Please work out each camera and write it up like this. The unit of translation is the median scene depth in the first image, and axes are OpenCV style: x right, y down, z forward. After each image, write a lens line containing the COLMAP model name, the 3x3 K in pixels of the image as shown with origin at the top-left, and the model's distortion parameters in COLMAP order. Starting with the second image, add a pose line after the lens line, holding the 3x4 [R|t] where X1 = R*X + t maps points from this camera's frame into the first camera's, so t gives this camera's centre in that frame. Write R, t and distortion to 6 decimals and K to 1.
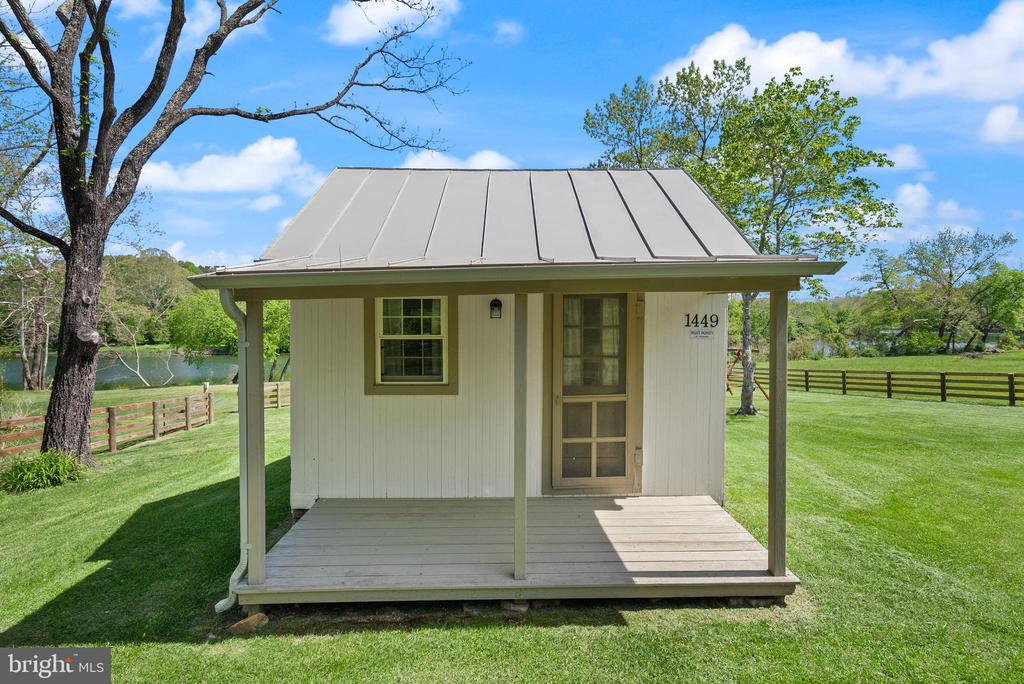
lens RADIAL K [[470.9, 0, 518.7], [0, 470.9, 323.5], [0, 0, 1]] dist [-0.001844, -0.000009]
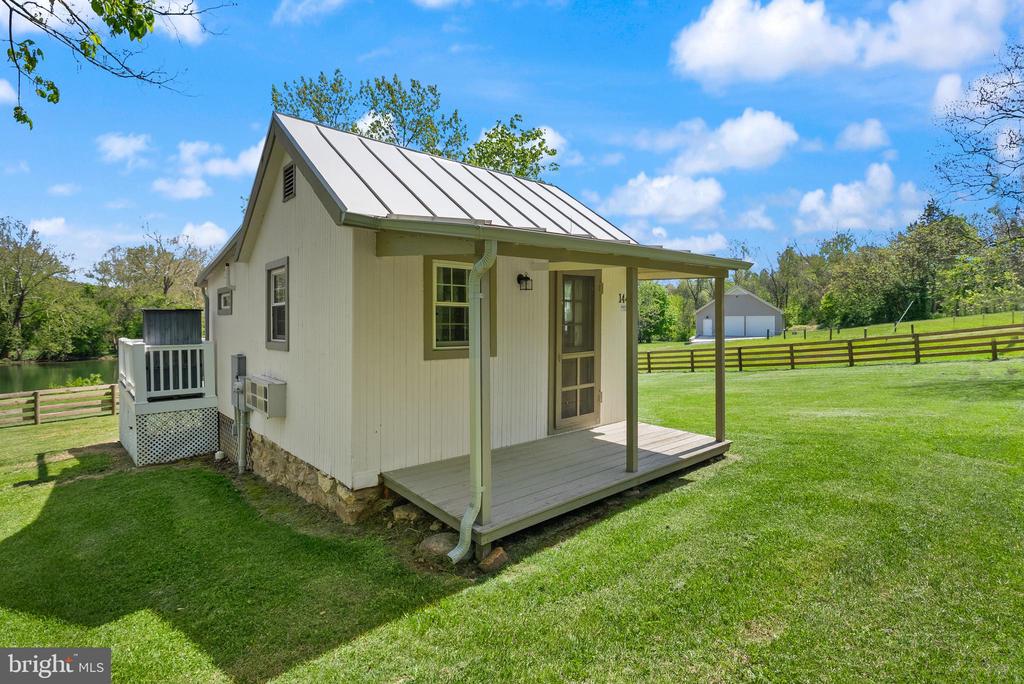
lens RADIAL K [[470.9, 0, 518.7], [0, 470.9, 323.5], [0, 0, 1]] dist [-0.001844, -0.000009]
pose [[0.773515, -0.001128, 0.633778, -0.934206], [0.003527, 0.999991, -0.002525, 0.087234], [-0.633769, 0.004188, 0.773511, 0.113179]]
